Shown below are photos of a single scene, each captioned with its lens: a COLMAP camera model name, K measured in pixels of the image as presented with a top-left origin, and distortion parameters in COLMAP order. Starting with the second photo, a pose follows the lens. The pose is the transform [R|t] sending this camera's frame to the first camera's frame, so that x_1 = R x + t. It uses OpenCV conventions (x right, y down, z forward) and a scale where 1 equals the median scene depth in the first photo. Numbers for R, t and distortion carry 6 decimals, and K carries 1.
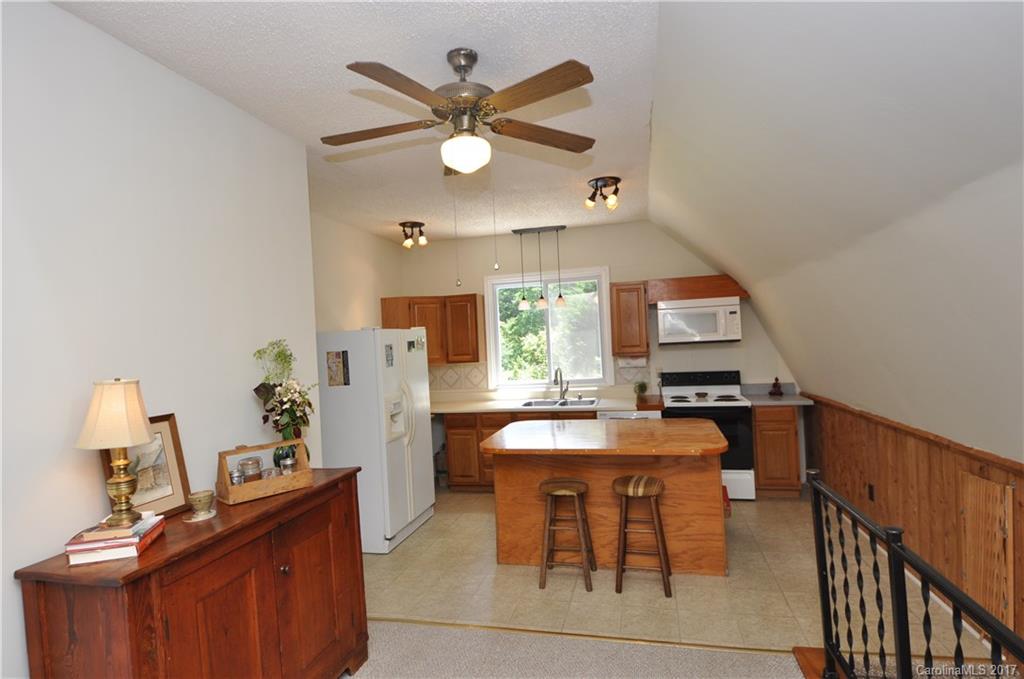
lens RADIAL K [[553.6, 0, 513.4], [0, 553.6, 338.4], [0, 0, 1]] dist [-0.003896, -0.000072]
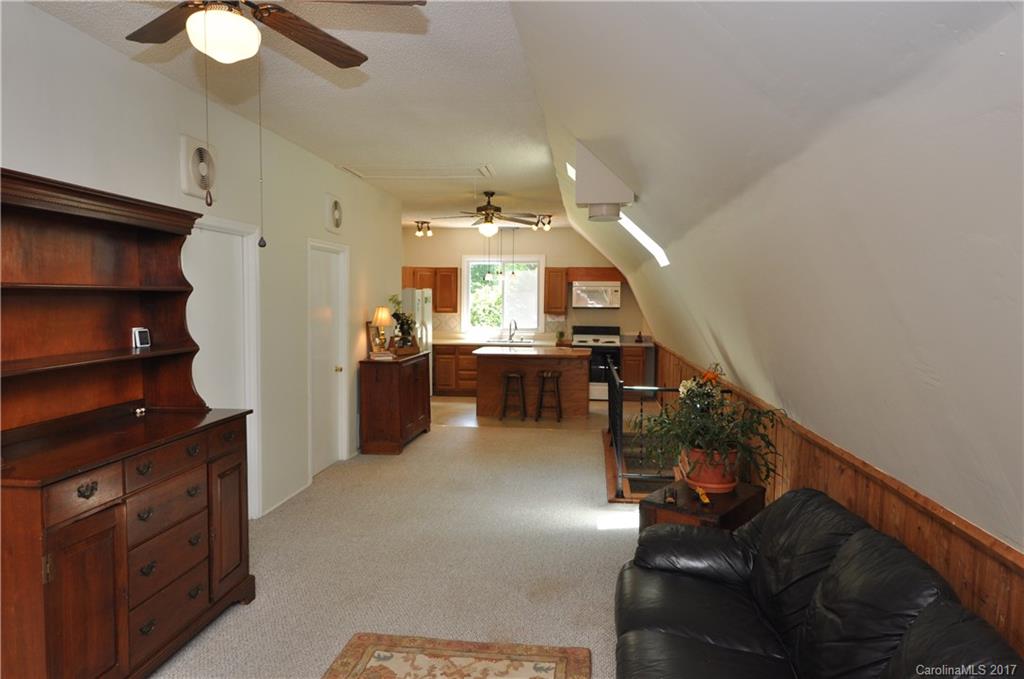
lens RADIAL K [[681.9, 0, 509.9], [0, 681.9, 339.1], [0, 0, 1]] dist [0.004182, 0.000809]
pose [[0.992688, 0.053583, 0.108164, -0.130662], [-0.059653, 0.996775, 0.053685, 0.006039], [-0.104938, -0.059745, 0.992682, -0.972698]]
